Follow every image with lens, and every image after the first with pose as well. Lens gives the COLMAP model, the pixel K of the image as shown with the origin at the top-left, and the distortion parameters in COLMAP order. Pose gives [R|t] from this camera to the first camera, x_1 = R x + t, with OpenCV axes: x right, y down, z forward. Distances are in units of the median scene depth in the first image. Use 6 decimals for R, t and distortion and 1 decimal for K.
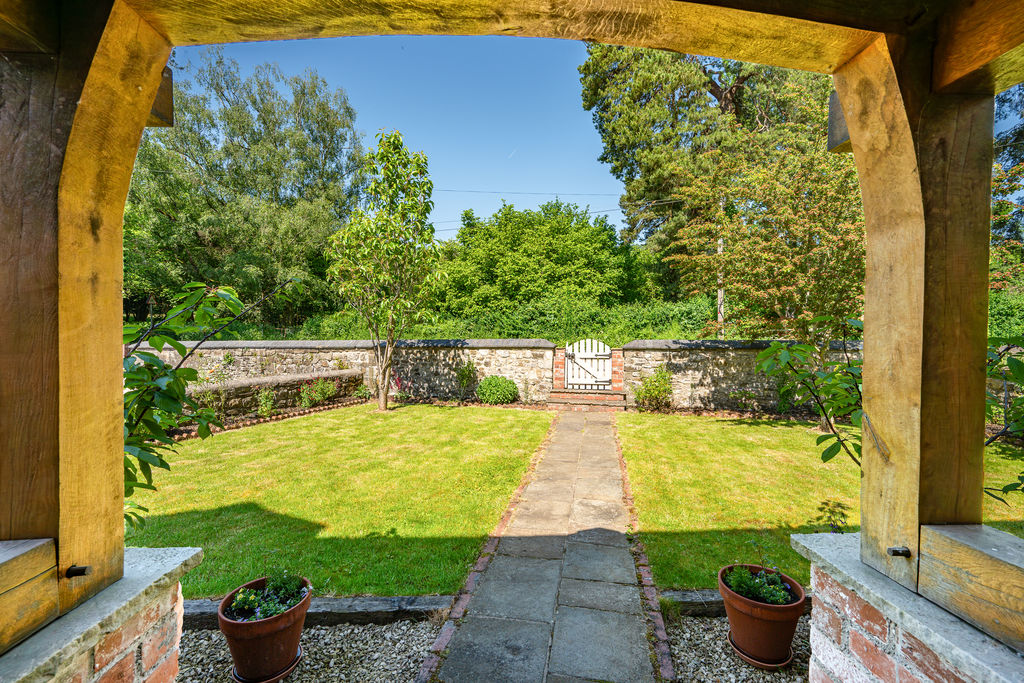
lens RADIAL K [[441.8, 0, 513.5], [0, 441.8, 348.5], [0, 0, 1]] dist [0.001099, -0.000343]
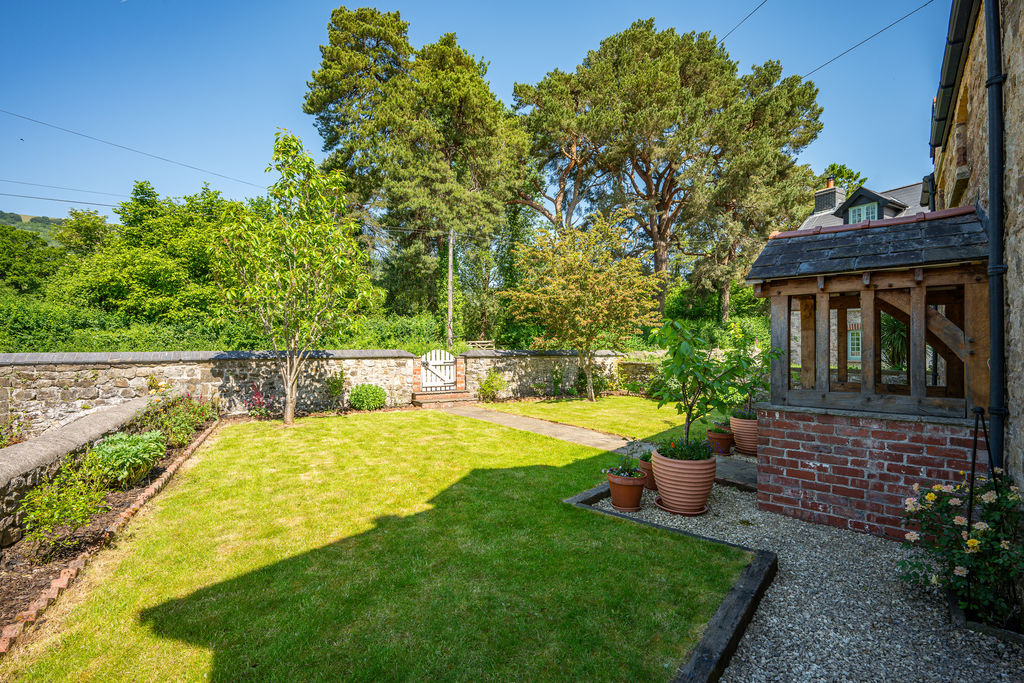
lens RADIAL K [[475.7, 0, 511.0], [0, 475.7, 343.5], [0, 0, 1]] dist [-0.000308, 0.000209]
pose [[0.663943, 0.007438, 0.747746, -0.676019], [0.018111, 0.999497, -0.026024, 0.000008], [-0.747564, 0.030821, 0.663475, -0.029469]]
